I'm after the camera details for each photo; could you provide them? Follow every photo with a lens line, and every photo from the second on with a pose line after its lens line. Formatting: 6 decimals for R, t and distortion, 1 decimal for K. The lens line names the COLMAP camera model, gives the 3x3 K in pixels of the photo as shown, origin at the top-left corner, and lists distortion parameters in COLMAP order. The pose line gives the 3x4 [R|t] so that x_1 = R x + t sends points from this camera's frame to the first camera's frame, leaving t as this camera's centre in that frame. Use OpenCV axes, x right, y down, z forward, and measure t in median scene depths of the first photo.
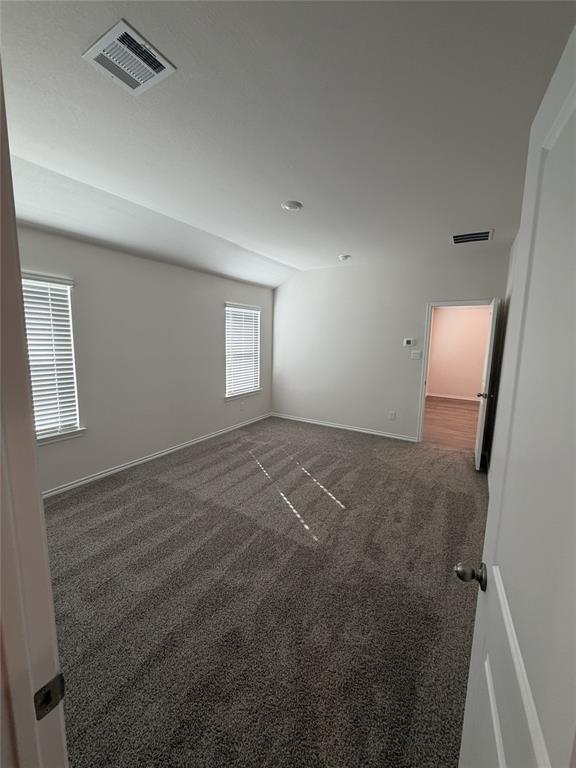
lens RADIAL K [[316.8, 0, 273.1], [0, 316.8, 382.9], [0, 0, 1]] dist [0.000013, -0.000035]
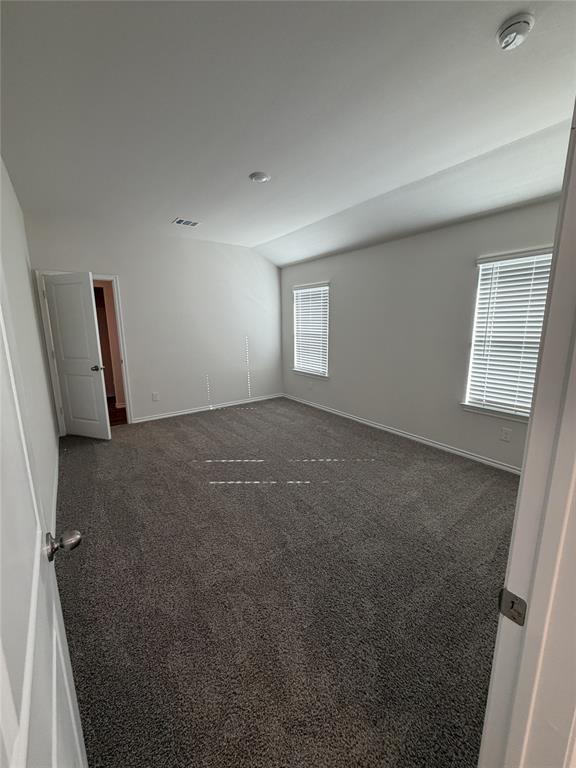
lens RADIAL K [[298.9, 0, 289.6], [0, 298.9, 375.3], [0, 0, 1]] dist [0.000250, 0.000014]
pose [[-0.355010, 0.170887, -0.919111, 1.545976], [-0.109386, 0.968805, 0.222377, -0.319474], [0.928441, 0.179484, -0.325243, 2.413927]]
